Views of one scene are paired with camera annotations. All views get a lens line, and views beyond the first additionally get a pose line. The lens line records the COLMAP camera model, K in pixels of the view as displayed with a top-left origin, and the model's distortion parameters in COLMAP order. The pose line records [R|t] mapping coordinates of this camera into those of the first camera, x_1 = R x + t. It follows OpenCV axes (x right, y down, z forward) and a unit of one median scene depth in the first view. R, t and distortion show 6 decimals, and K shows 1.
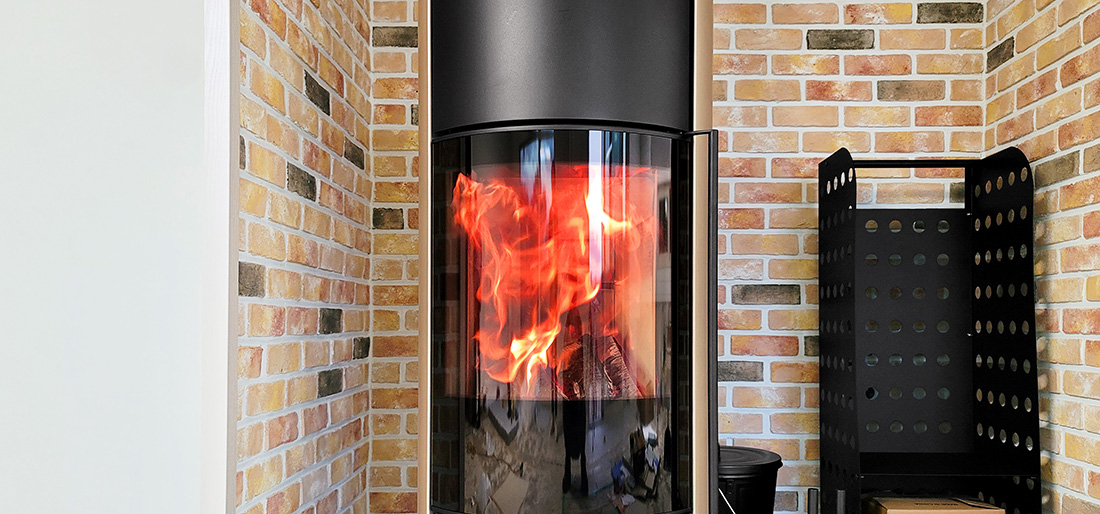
lens RADIAL K [[900.4, 0, 458.5], [0, 900.4, 303.2], [0, 0, 1]] dist [-0.003919, 0.102197]
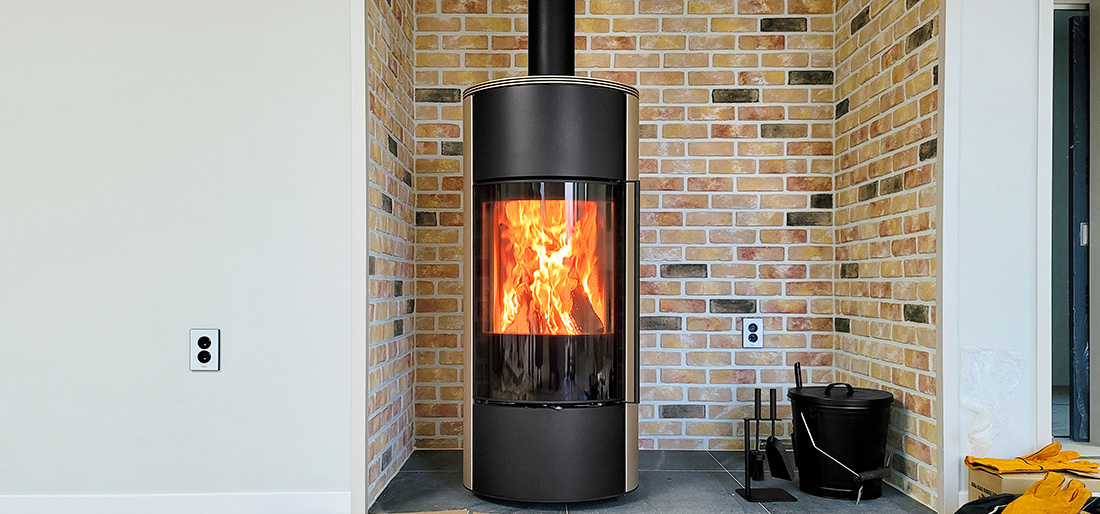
lens RADIAL K [[1030.7, 0, 392.1], [0, 1030.7, 285.6], [0, 0, 1]] dist [0.080667, 0.008838]
pose [[0.993129, 0.000756, -0.117026, 0.068936], [0.001143, 0.999869, 0.016159, -0.013545], [0.117023, -0.016181, 0.992997, -0.730347]]
